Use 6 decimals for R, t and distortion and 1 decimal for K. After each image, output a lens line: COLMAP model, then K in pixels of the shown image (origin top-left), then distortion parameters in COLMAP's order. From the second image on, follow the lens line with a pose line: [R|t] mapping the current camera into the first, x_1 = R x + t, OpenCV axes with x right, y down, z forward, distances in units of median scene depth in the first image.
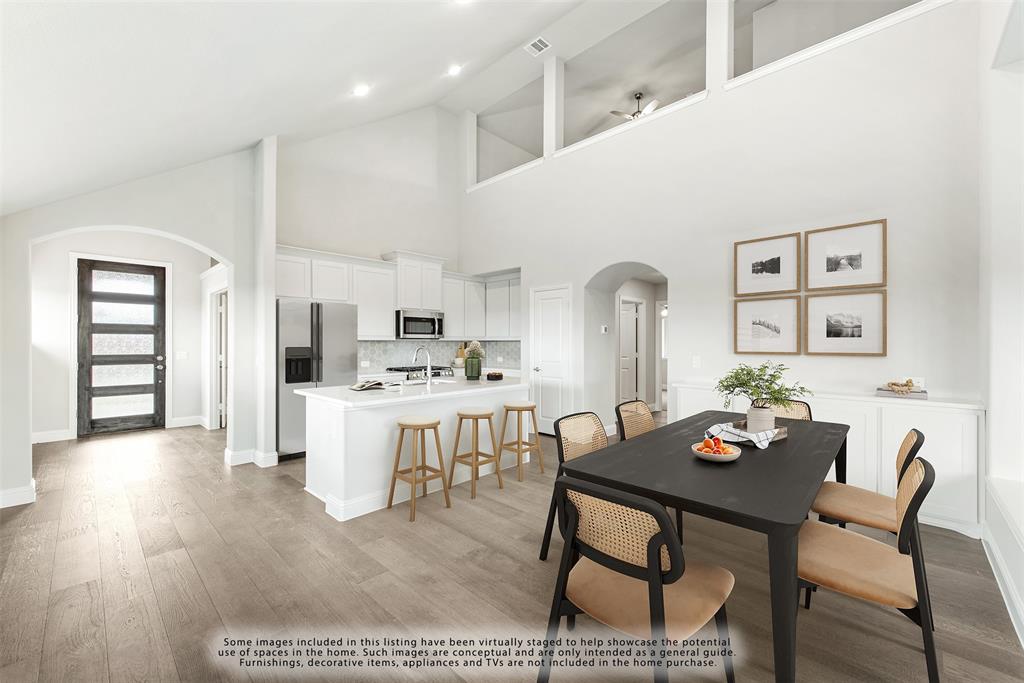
lens RADIAL K [[407.8, 0, 506.6], [0, 407.8, 339.1], [0, 0, 1]] dist [0.008913, -0.000360]
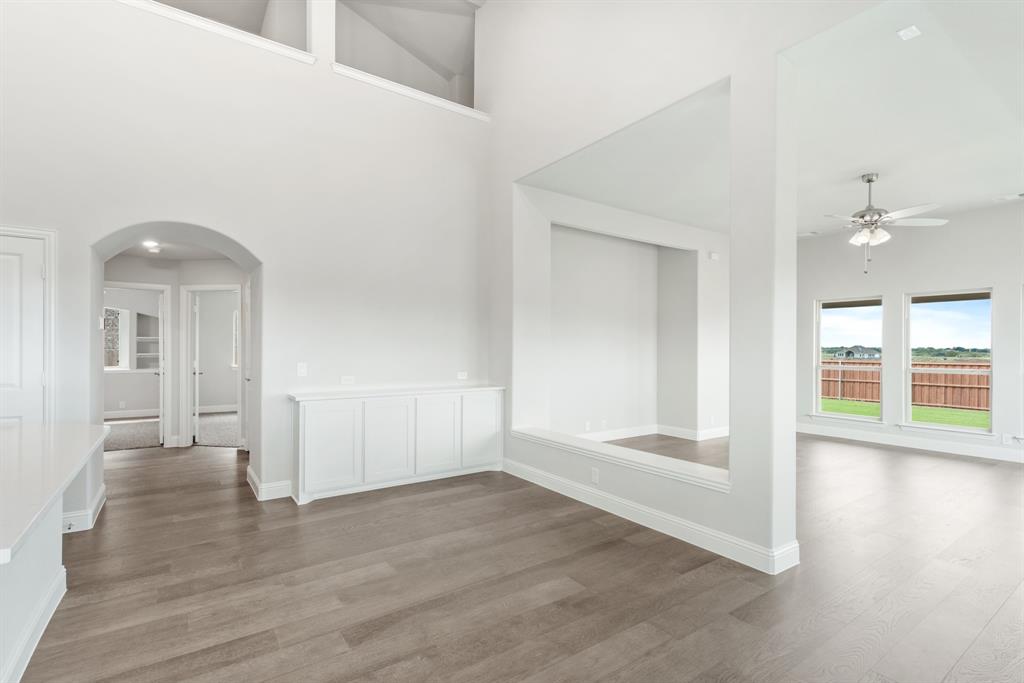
lens RADIAL K [[483.5, 0, 513.0], [0, 483.5, 348.1], [0, 0, 1]] dist [0.009480, -0.002066]
pose [[0.187752, 0.001741, 0.982215, -0.315468], [-0.011431, 0.999935, 0.000412, 0.004242], [-0.982150, -0.011305, 0.187759, 0.280084]]
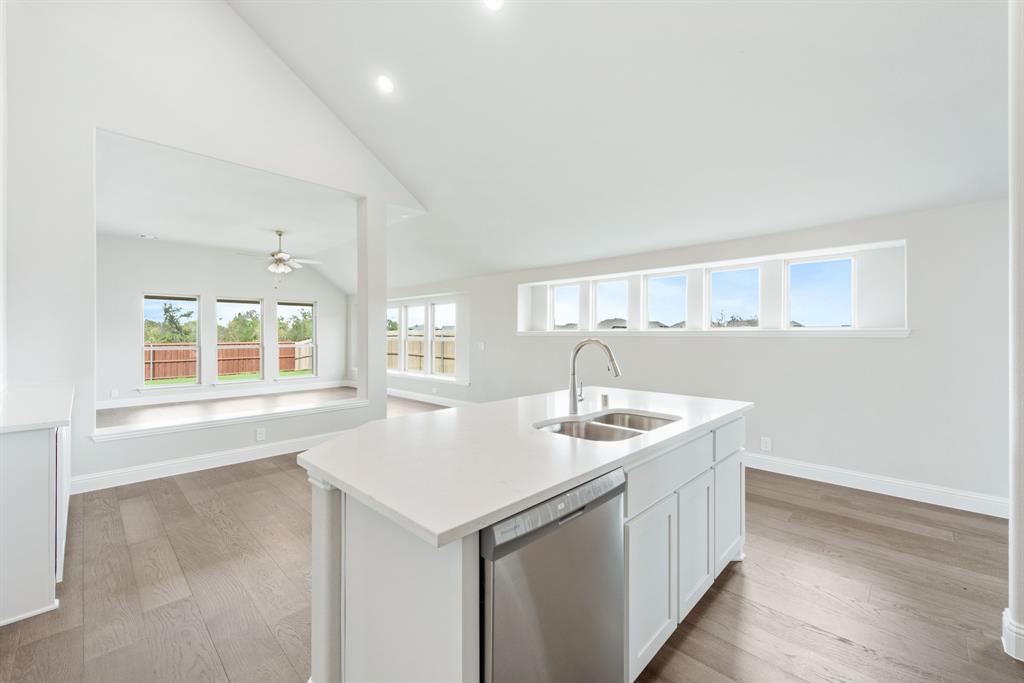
lens RADIAL K [[407.8, 0, 526.9], [0, 407.8, 336.9], [0, 0, 1]] dist [0.008913, -0.000360]
pose [[-0.999689, -0.000265, -0.024953, -0.082913], [-0.000219, 0.999998, -0.001850, 0.010567], [0.024953, -0.001844, -0.999687, 1.027967]]
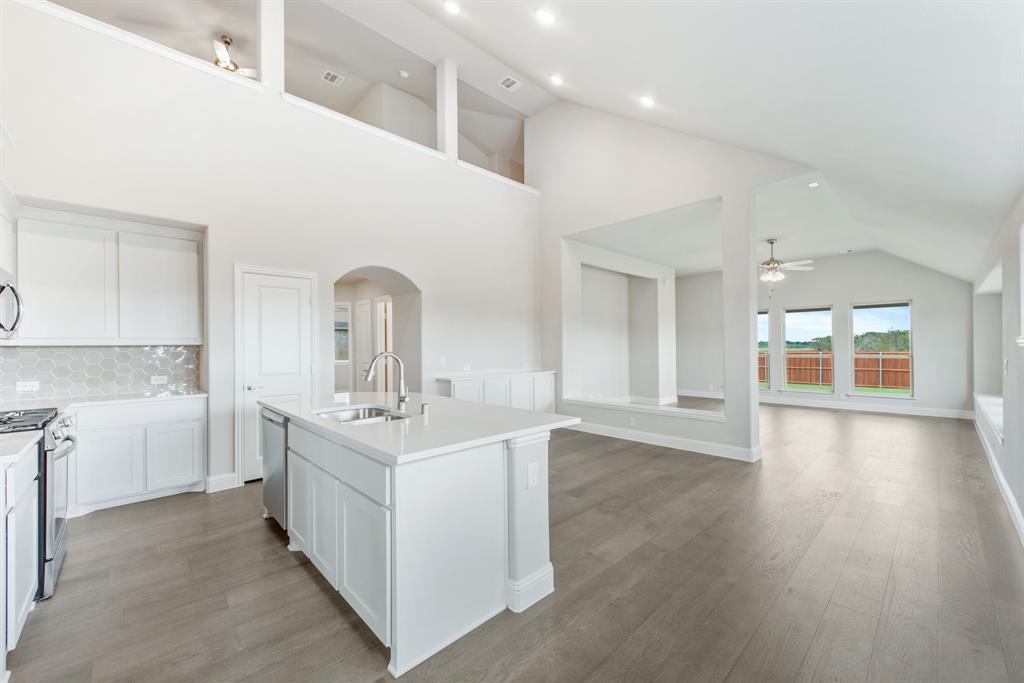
lens RADIAL K [[407.8, 0, 507.8], [0, 407.8, 343.9], [0, 0, 1]] dist [0.008913, -0.000360]
pose [[0.046010, 0.004760, 0.998930, -0.583563], [0.001907, 0.999986, -0.004853, 0.005426], [-0.998939, 0.002128, 0.046000, 0.535410]]
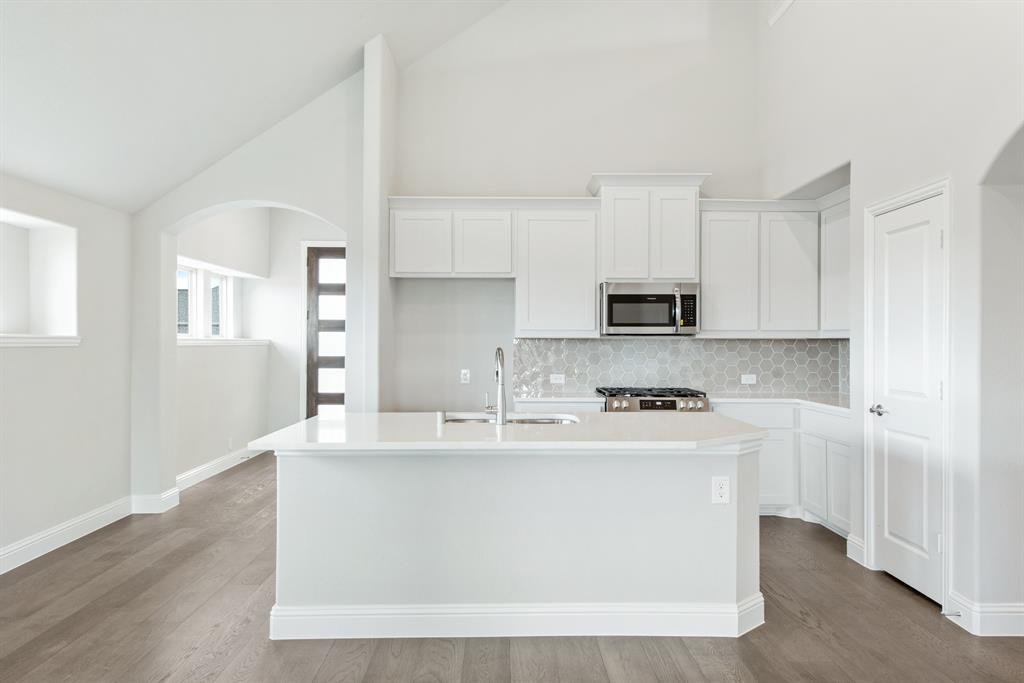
lens RADIAL K [[659.5, 0, 514.5], [0, 659.5, 343.9], [0, 0, 1]] dist [0.006241, -0.001132]
pose [[0.712834, 0.002960, -0.701327, 0.271408], [0.003251, 0.999966, 0.007524, 0.003523], [0.701325, -0.007643, 0.712800, 0.290204]]
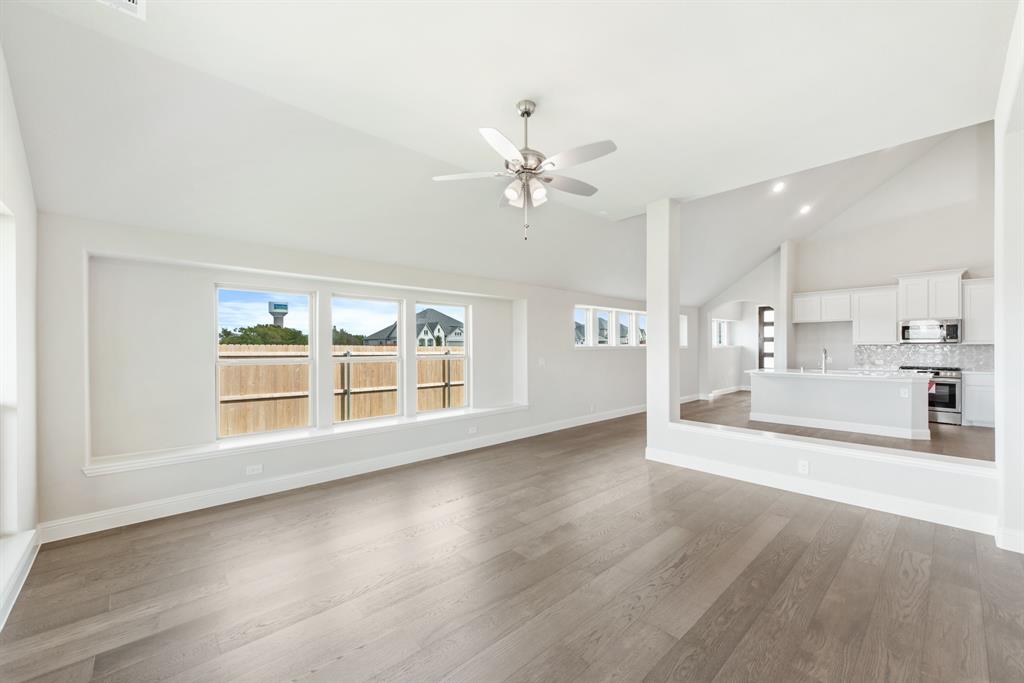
lens RADIAL K [[407.8, 0, 513.0], [0, 407.8, 345.7], [0, 0, 1]] dist [0.008913, -0.000360]
pose [[-0.049750, -0.000018, -0.998762, 1.087172], [0.012277, 0.999924, -0.000630, -0.008292], [0.998686, -0.012293, -0.049746, -0.149127]]
